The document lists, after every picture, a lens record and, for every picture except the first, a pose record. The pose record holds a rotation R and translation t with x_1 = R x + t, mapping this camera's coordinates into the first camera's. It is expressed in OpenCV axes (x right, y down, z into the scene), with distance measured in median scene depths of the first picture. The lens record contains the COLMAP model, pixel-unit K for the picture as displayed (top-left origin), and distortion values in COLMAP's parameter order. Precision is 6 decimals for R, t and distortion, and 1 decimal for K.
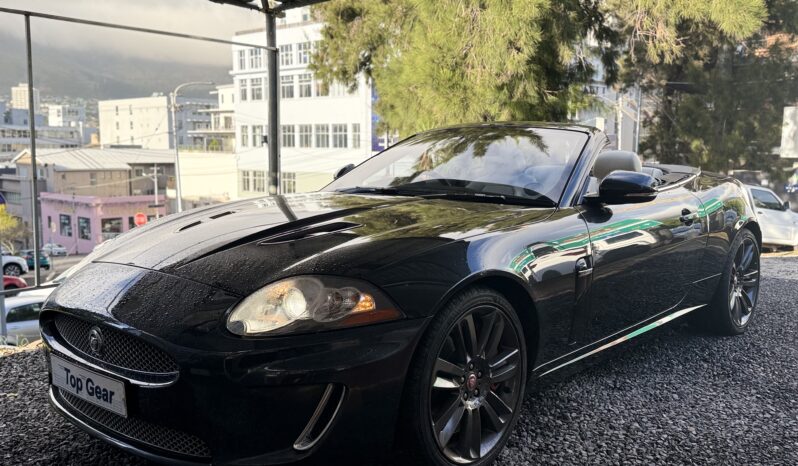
lens RADIAL K [[740.9, 0, 399.0], [0, 740.9, 233.0], [0, 0, 1]] dist [0.002433, -0.004838]
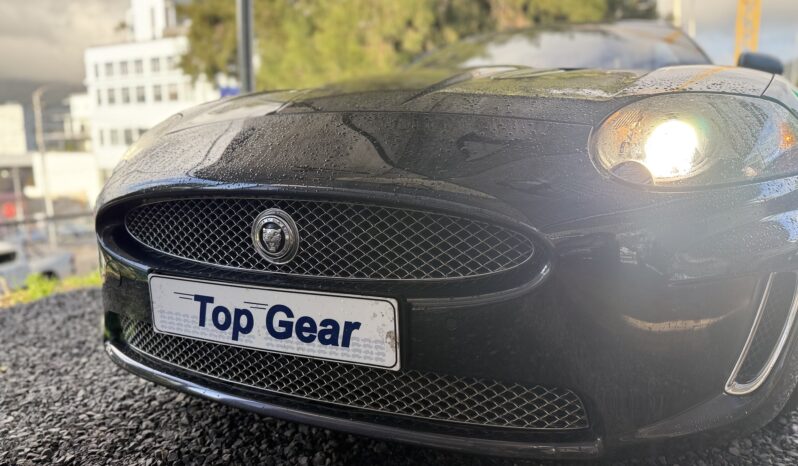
lens RADIAL K [[573.4, 0, 399.0], [0, 573.4, 233.0], [0, 0, 1]] dist [0.122453, -0.191685]
pose [[0.964468, -0.047493, 0.259898, -0.422676], [0.040046, 0.998623, 0.033877, 0.131386], [-0.261149, -0.022265, 0.965042, 0.573609]]
